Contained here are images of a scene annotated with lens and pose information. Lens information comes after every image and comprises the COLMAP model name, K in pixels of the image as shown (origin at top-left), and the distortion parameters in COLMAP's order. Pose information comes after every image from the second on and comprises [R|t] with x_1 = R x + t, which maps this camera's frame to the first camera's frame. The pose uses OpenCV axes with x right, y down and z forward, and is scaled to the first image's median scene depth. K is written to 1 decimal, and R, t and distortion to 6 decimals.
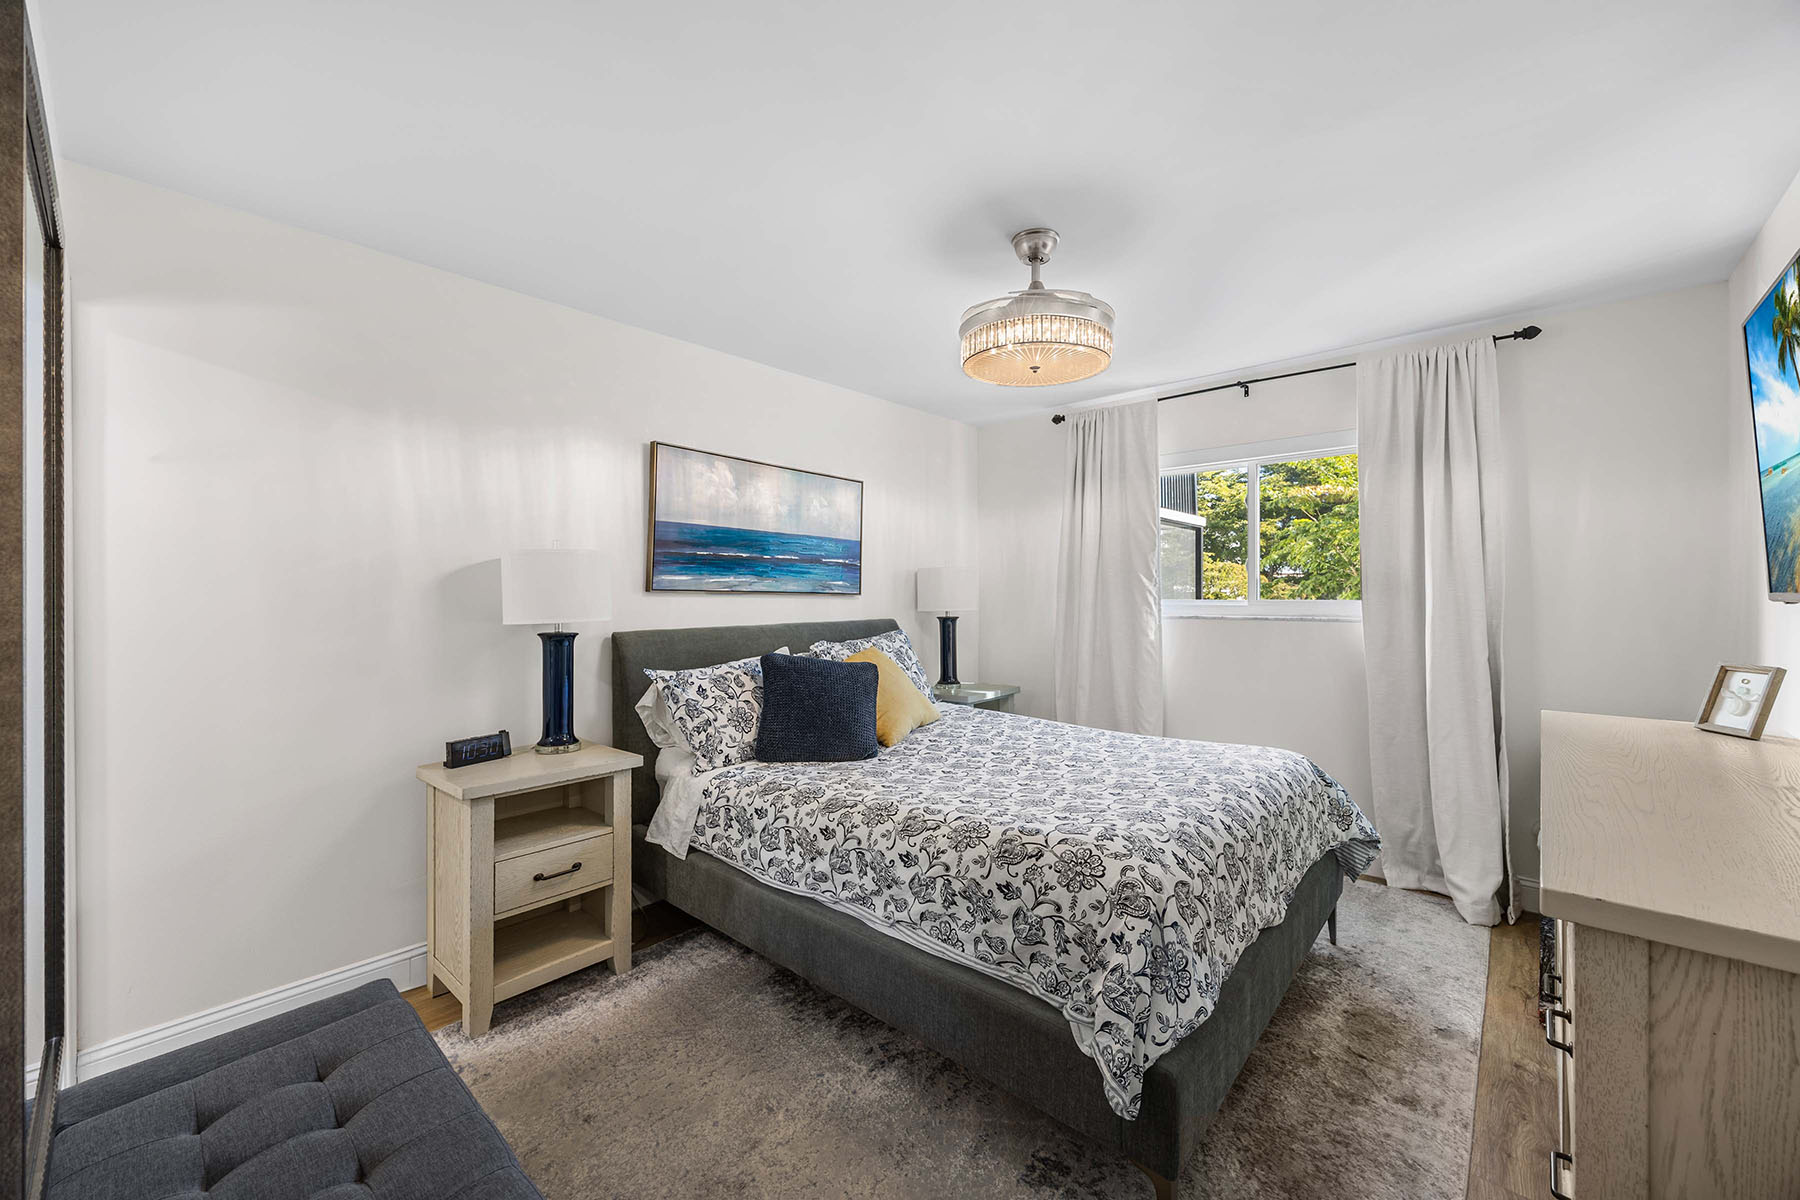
lens RADIAL K [[693.5, 0, 902.8], [0, 693.5, 595.8], [0, 0, 1]] dist [0.000324, -0.000062]
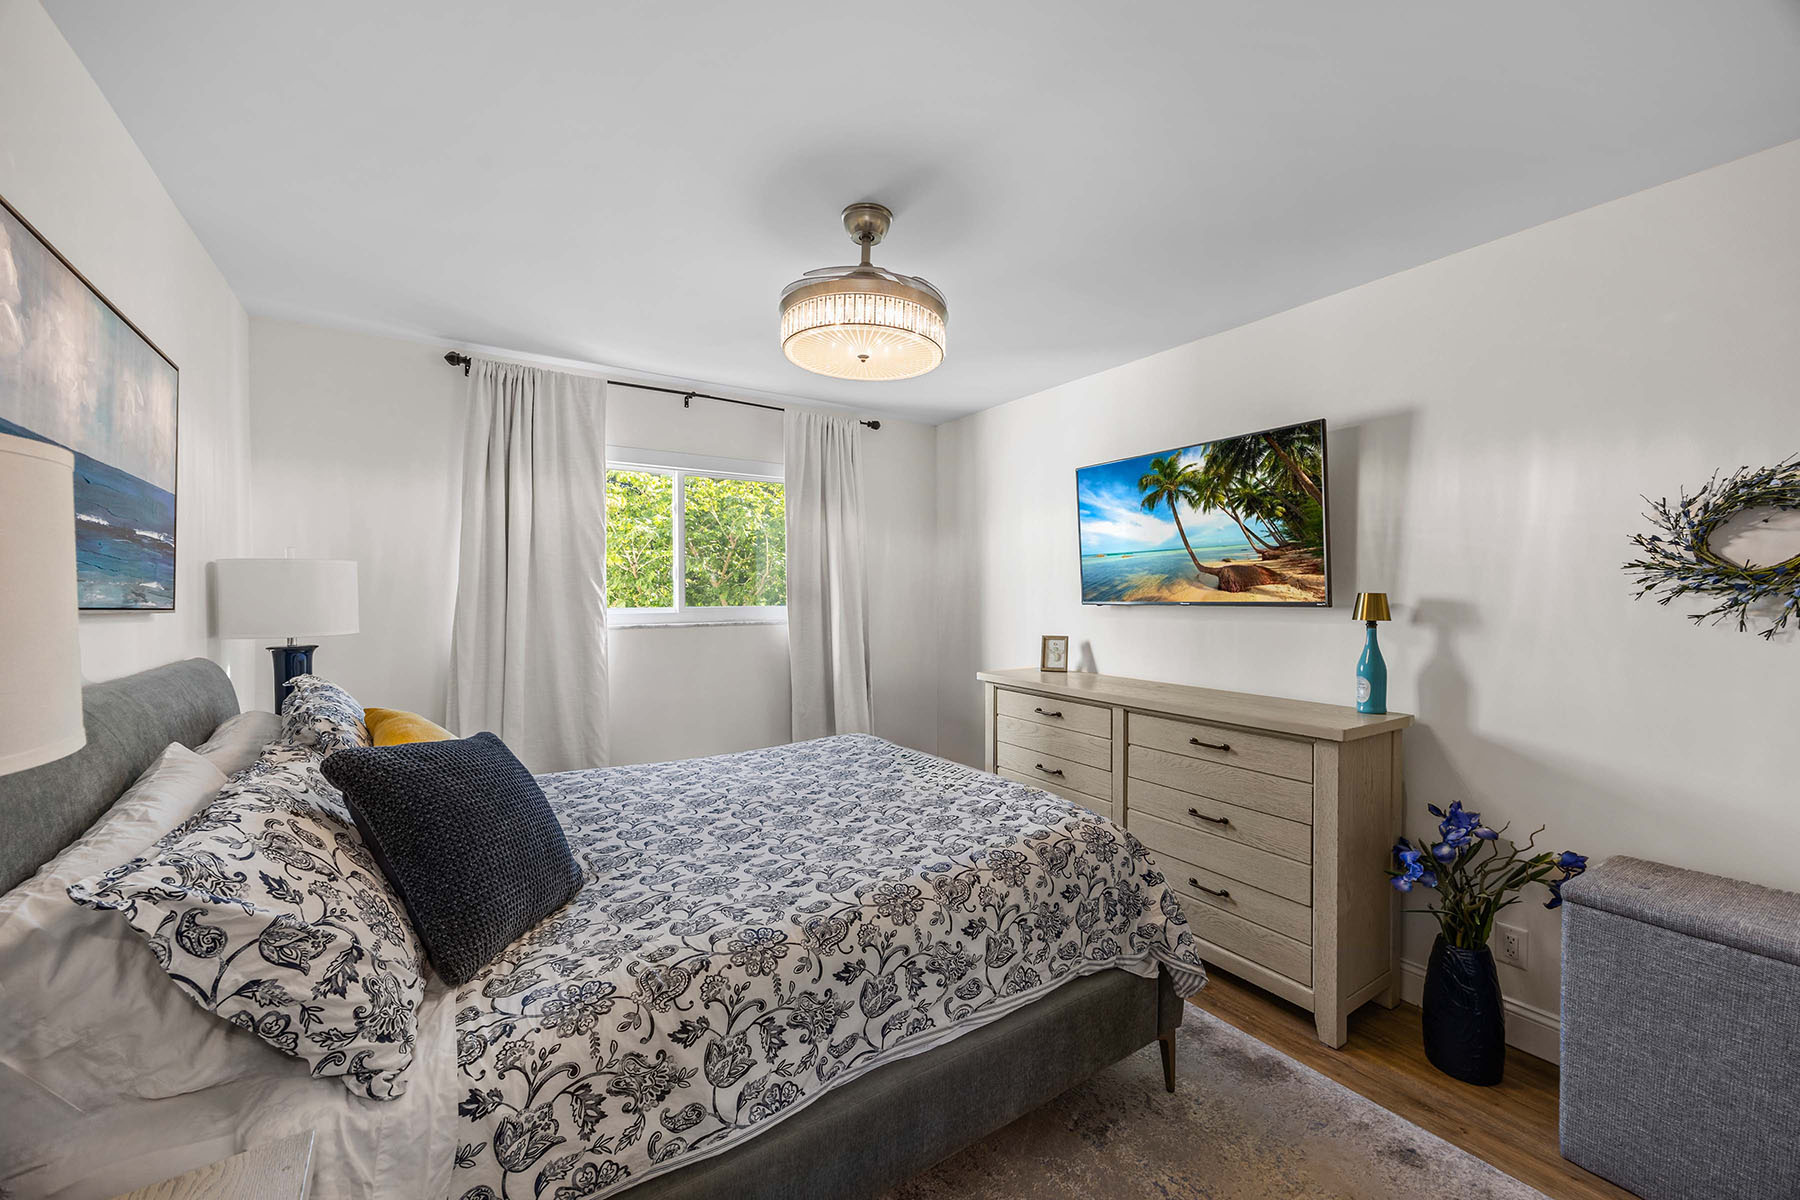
lens RADIAL K [[693.5, 0, 905.4], [0, 693.5, 596.0], [0, 0, 1]] dist [0.000324, -0.000062]
pose [[0.257699, -0.002496, 0.966222, -0.668430], [0.004802, 0.999988, 0.001302, -0.016692], [-0.966213, 0.004304, 0.257708, 0.707384]]
